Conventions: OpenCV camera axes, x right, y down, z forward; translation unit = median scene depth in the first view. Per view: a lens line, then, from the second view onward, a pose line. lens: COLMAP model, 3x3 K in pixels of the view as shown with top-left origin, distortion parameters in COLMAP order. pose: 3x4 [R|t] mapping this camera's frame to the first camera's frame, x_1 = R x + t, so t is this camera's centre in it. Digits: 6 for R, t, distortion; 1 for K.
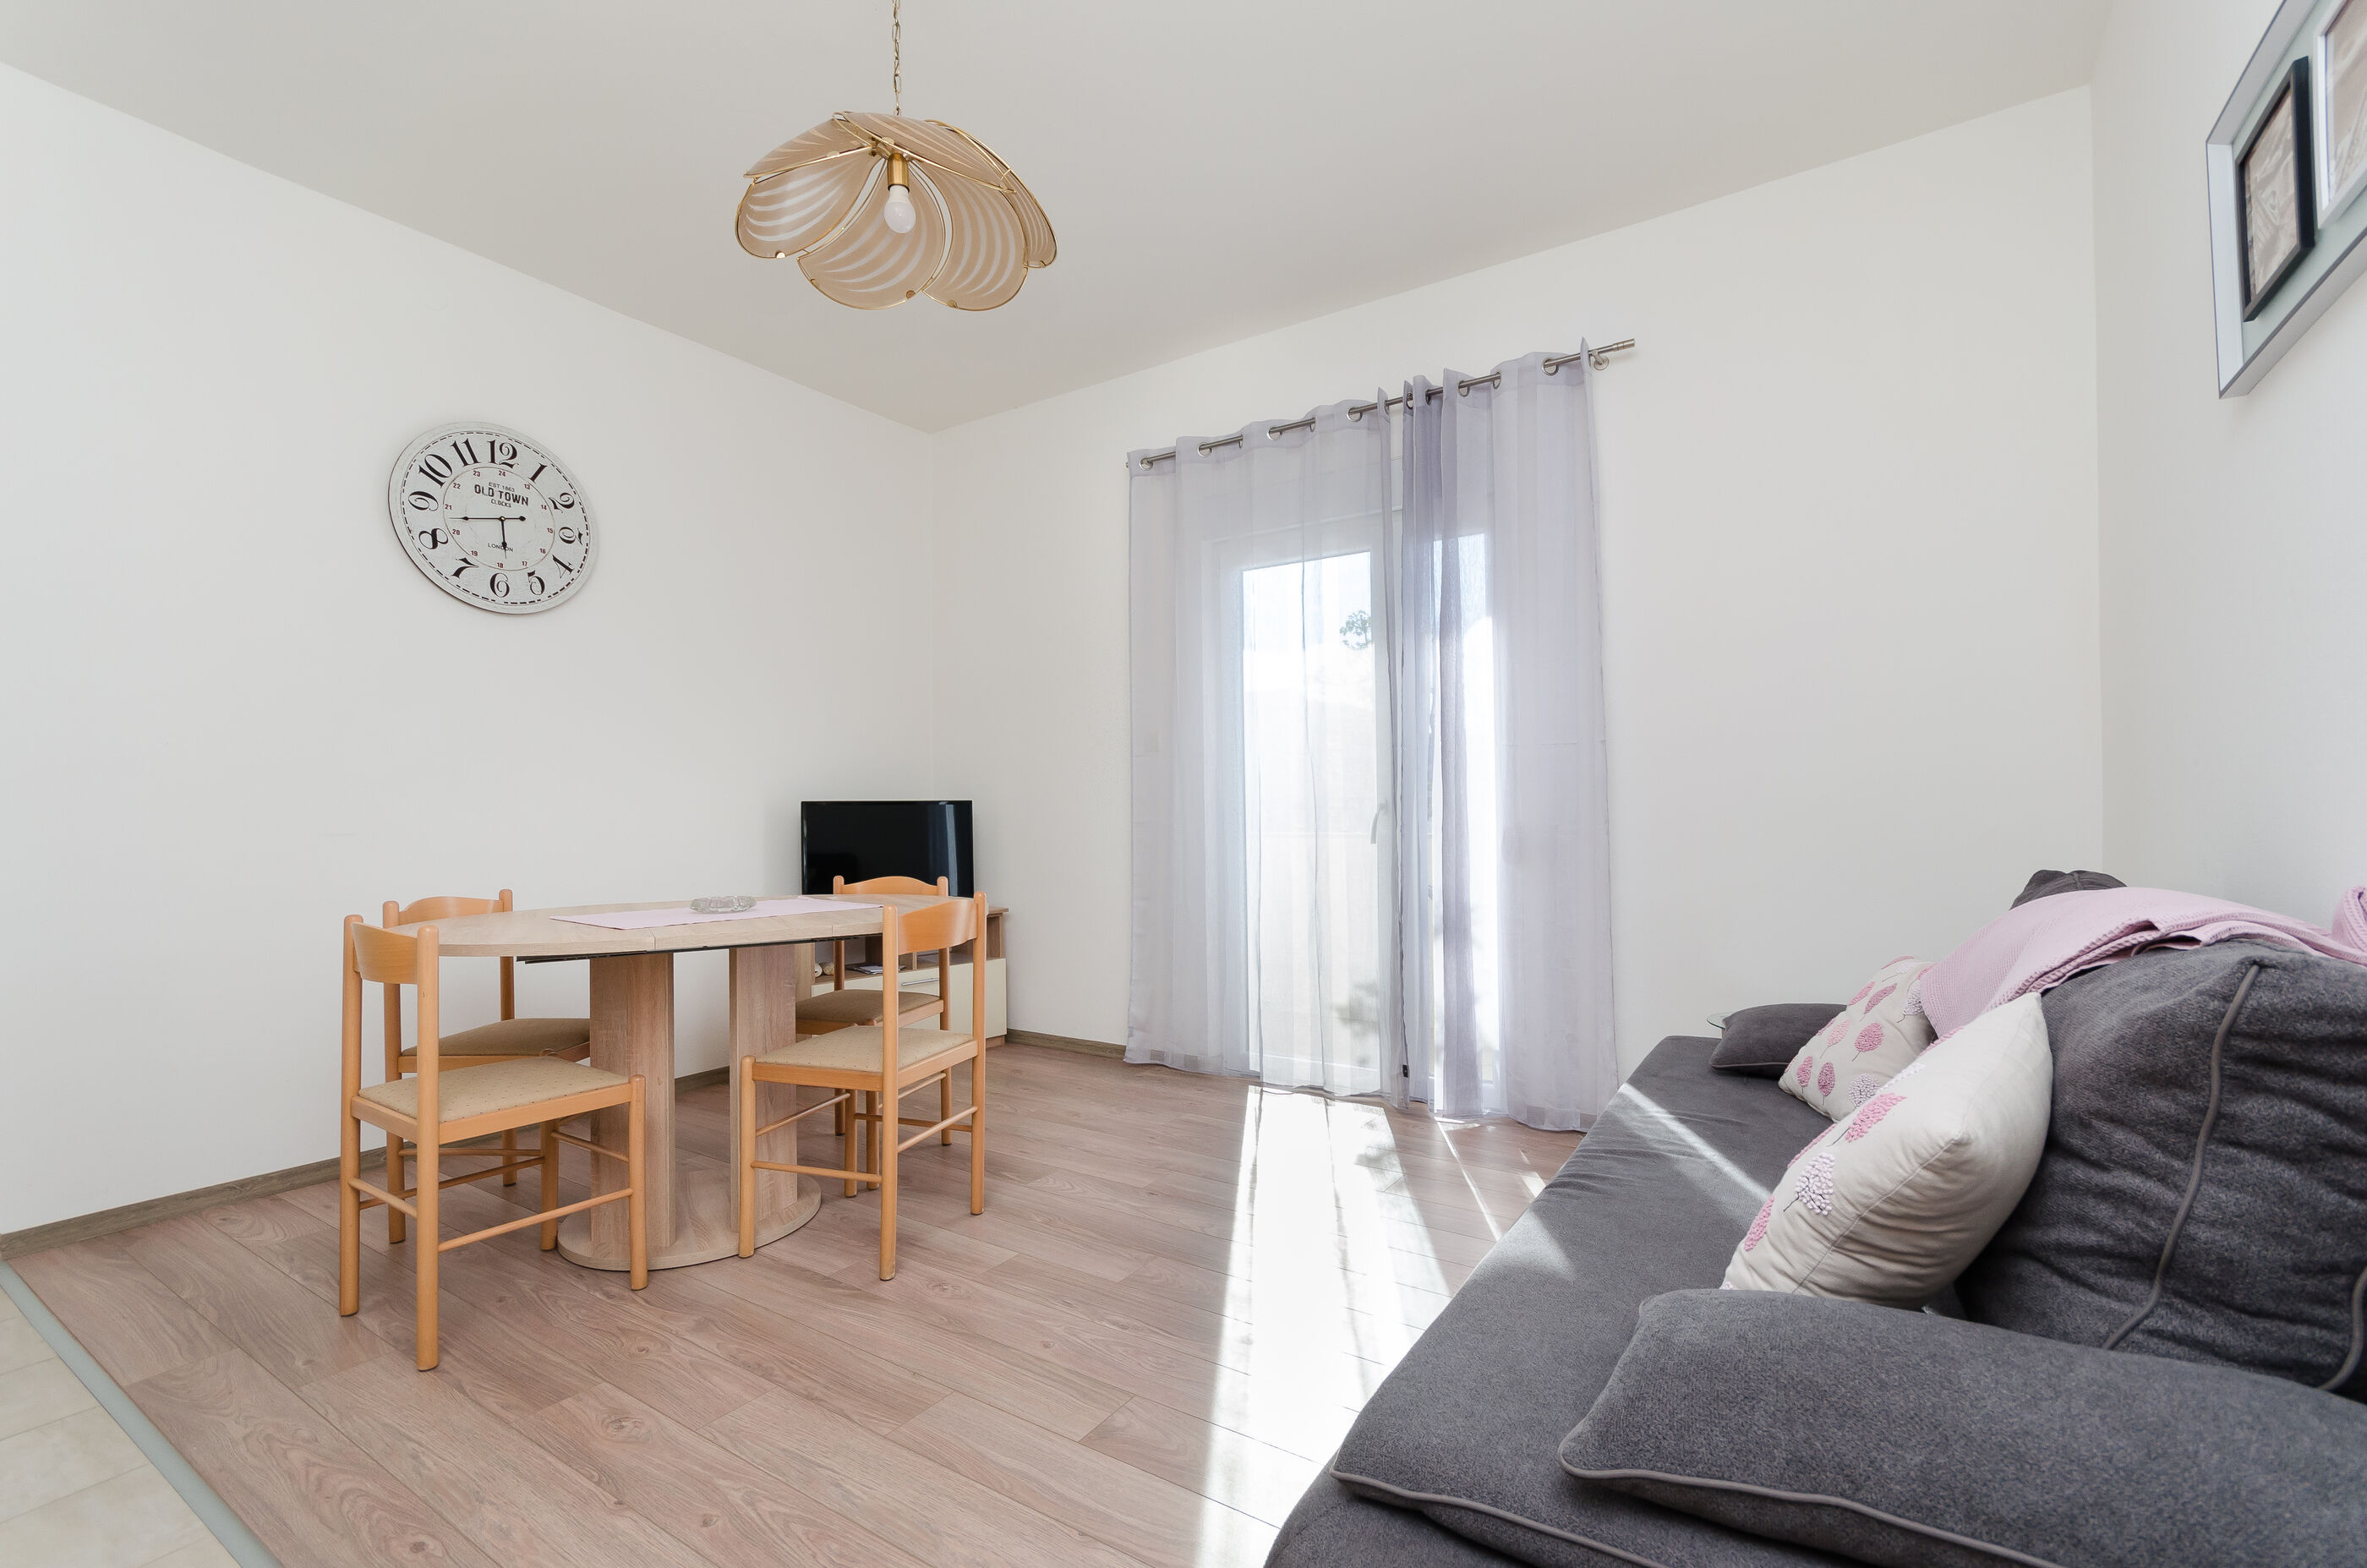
lens RADIAL K [[1050.4, 0, 1241.1], [0, 1050.4, 790.4], [0, 0, 1]] dist [0.000659, 0.000286]
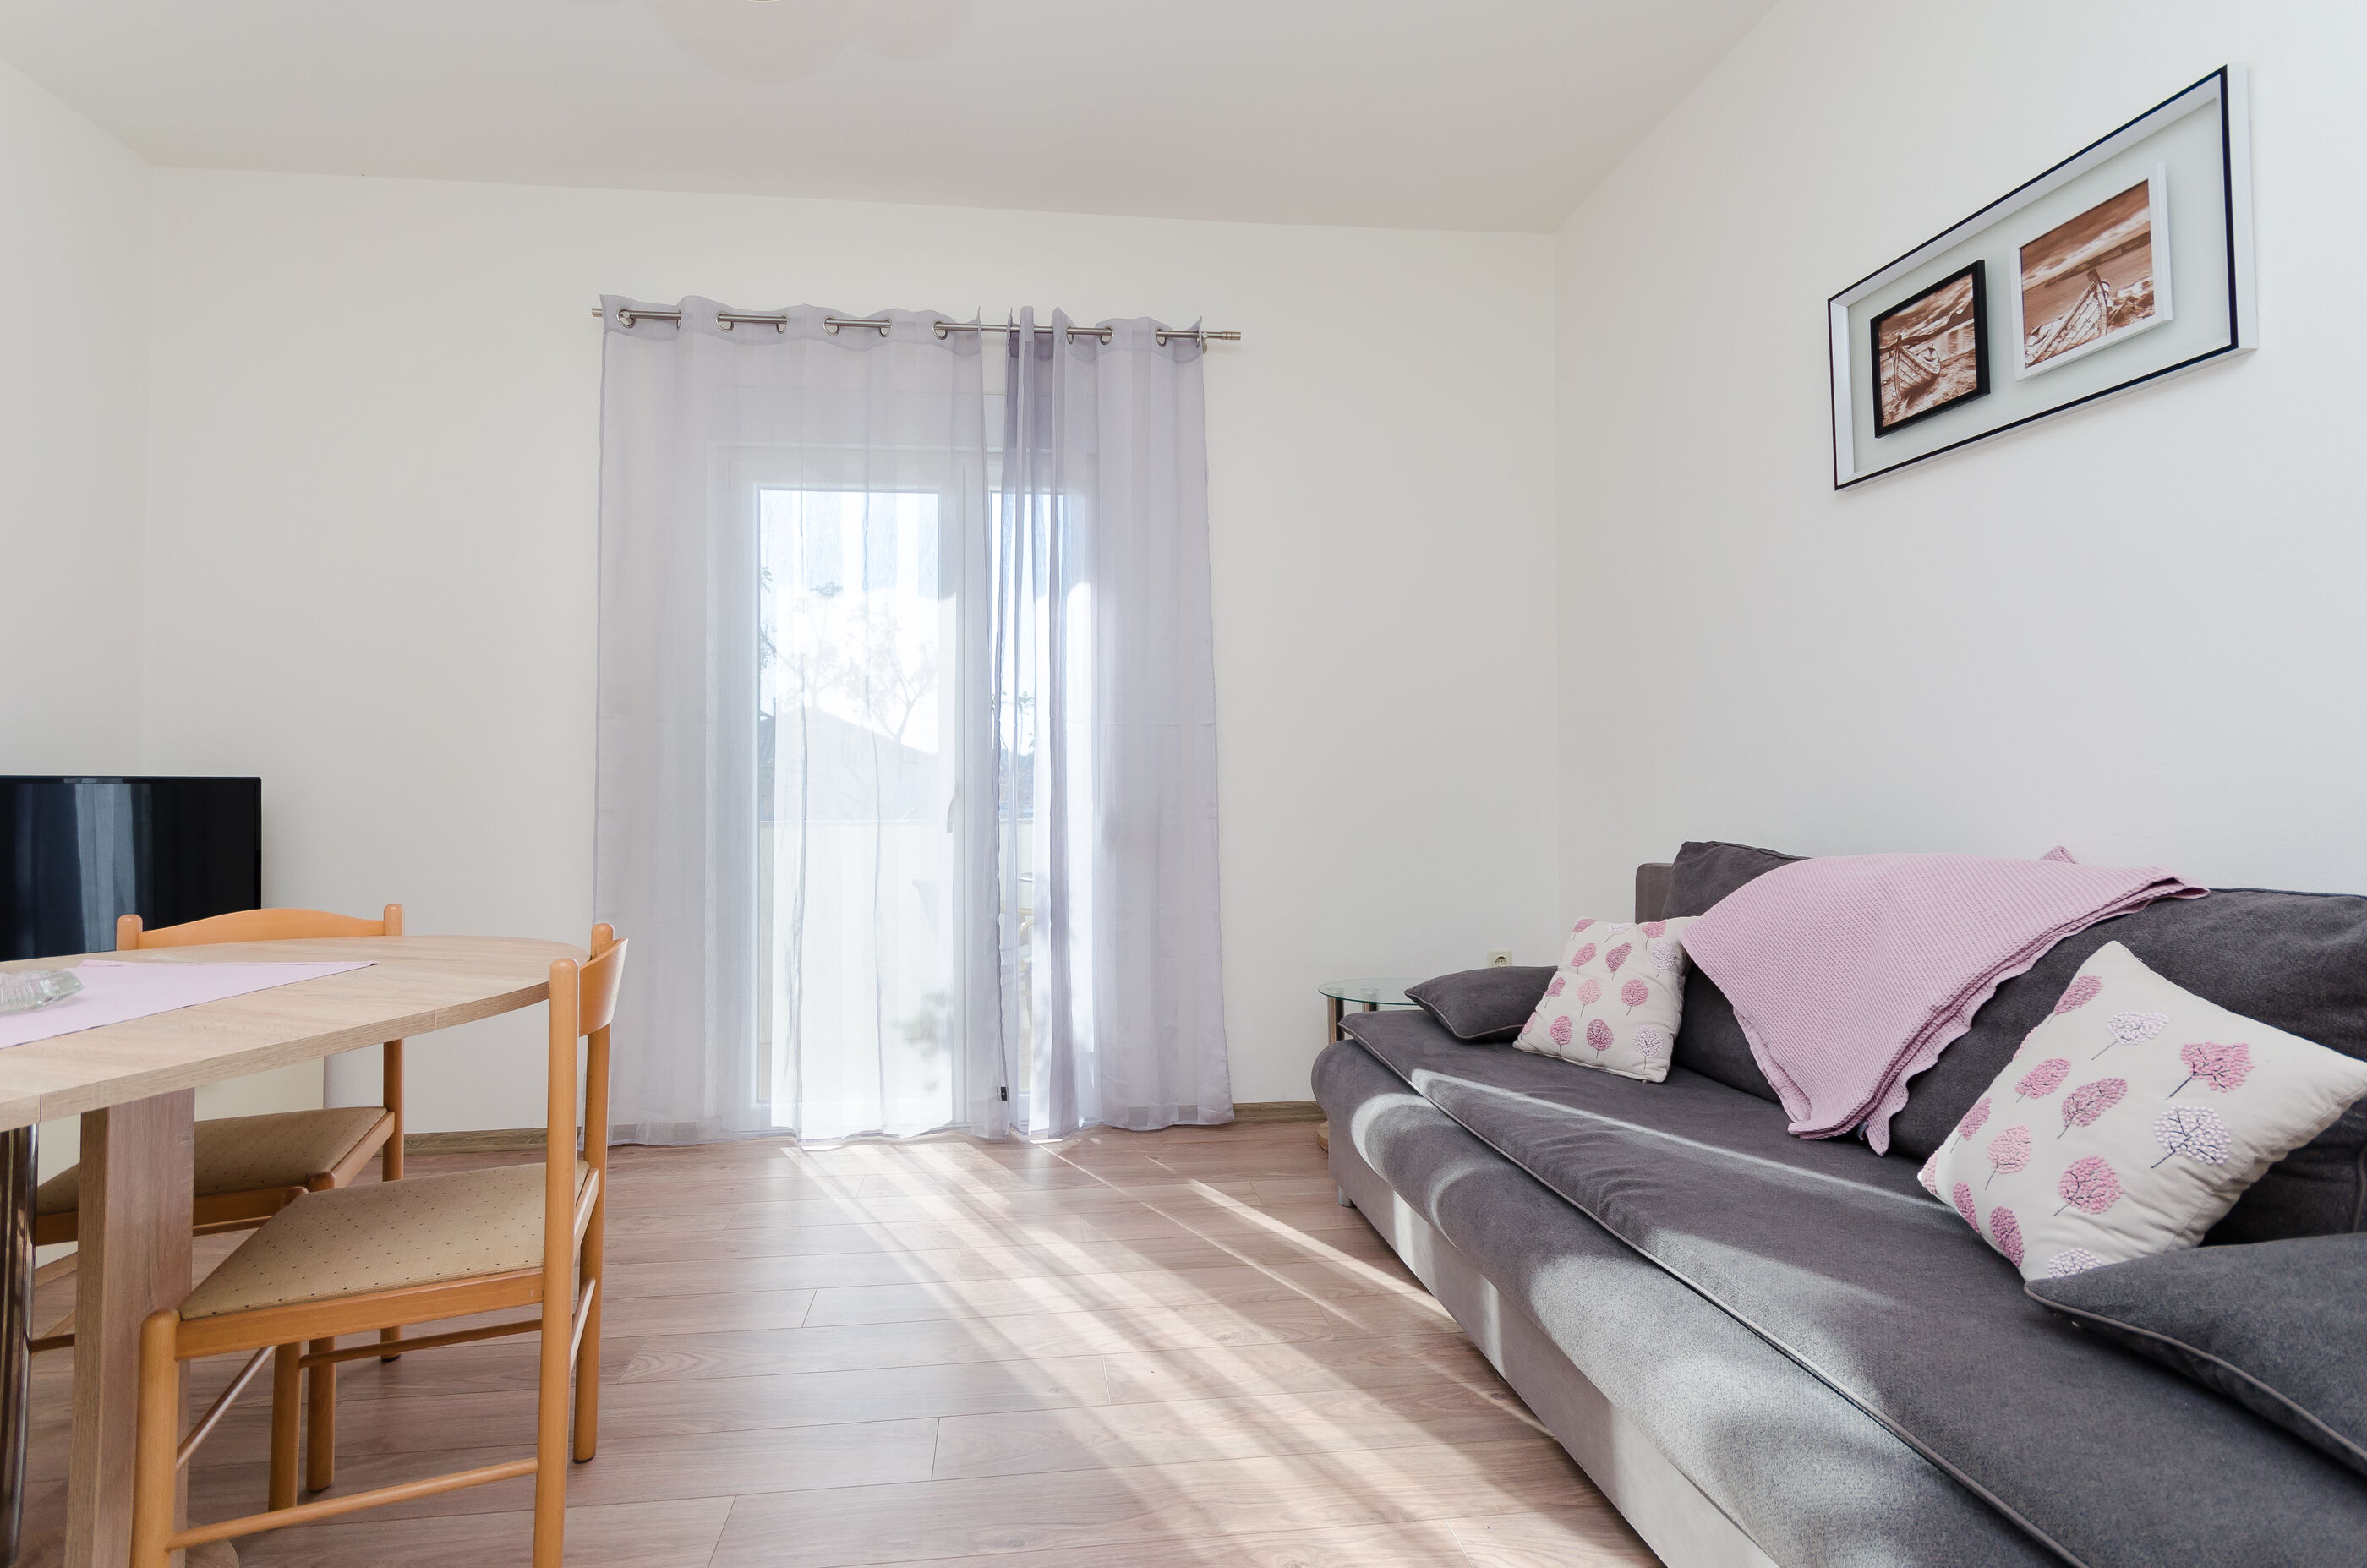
lens RADIAL K [[1038.4, 0, 1178.3], [0, 1038.4, 756.9], [0, 0, 1]] dist [0.000860, 0.000426]
pose [[0.782565, 0.023763, 0.622115, -0.272817], [-0.012105, 0.999663, -0.022956, 0.006305], [-0.622451, 0.010434, 0.782589, 0.233992]]
